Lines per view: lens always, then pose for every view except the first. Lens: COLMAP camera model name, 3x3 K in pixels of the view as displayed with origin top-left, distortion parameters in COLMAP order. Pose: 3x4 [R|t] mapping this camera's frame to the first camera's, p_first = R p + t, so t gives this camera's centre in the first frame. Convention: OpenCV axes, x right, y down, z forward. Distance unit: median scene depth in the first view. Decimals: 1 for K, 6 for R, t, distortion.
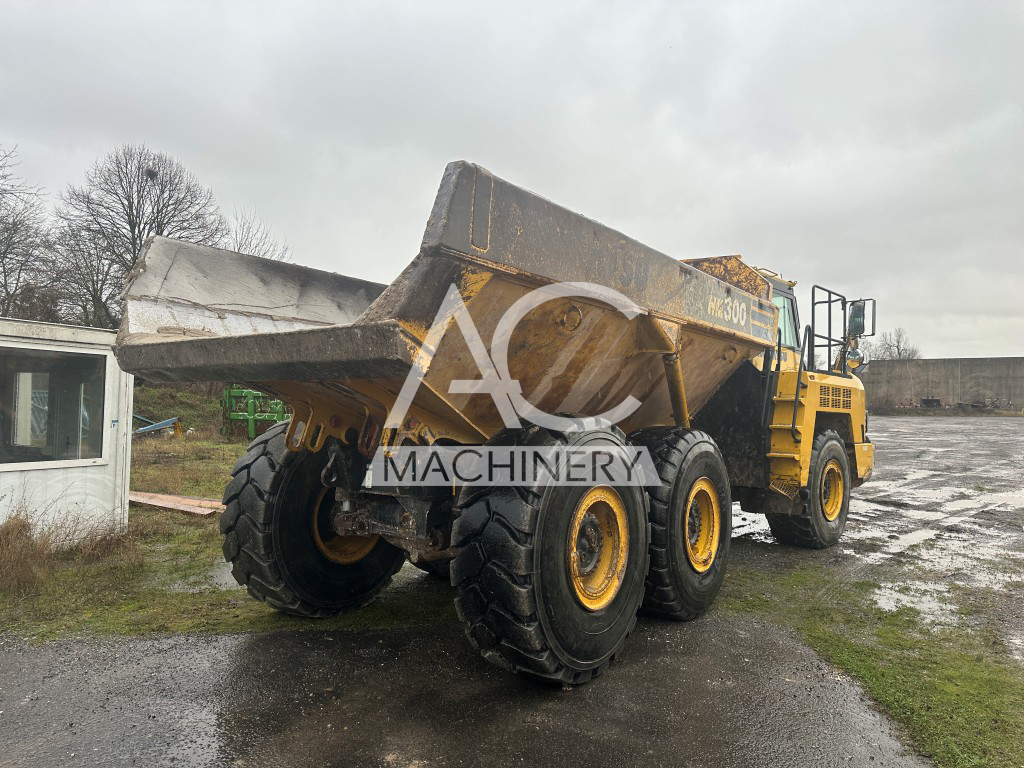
lens RADIAL K [[700.7, 0, 512.0], [0, 700.7, 384.0], [0, 0, 1]] dist [0.087894, -0.102964]
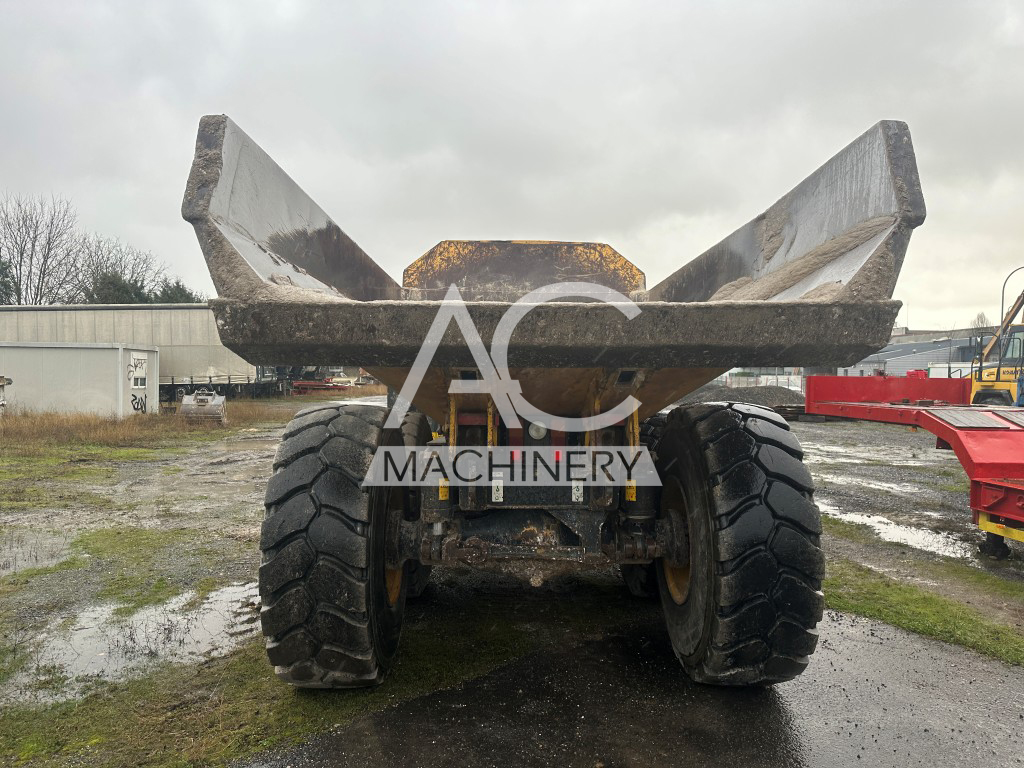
lens RADIAL K [[700.7, 0, 512.0], [0, 700.7, 384.0], [0, 0, 1]] dist [0.087894, -0.102964]
pose [[0.809792, -0.006189, 0.586685, -0.643955], [-0.015232, 0.999386, 0.031566, -0.007373], [-0.586520, -0.034498, 0.809200, 0.362983]]
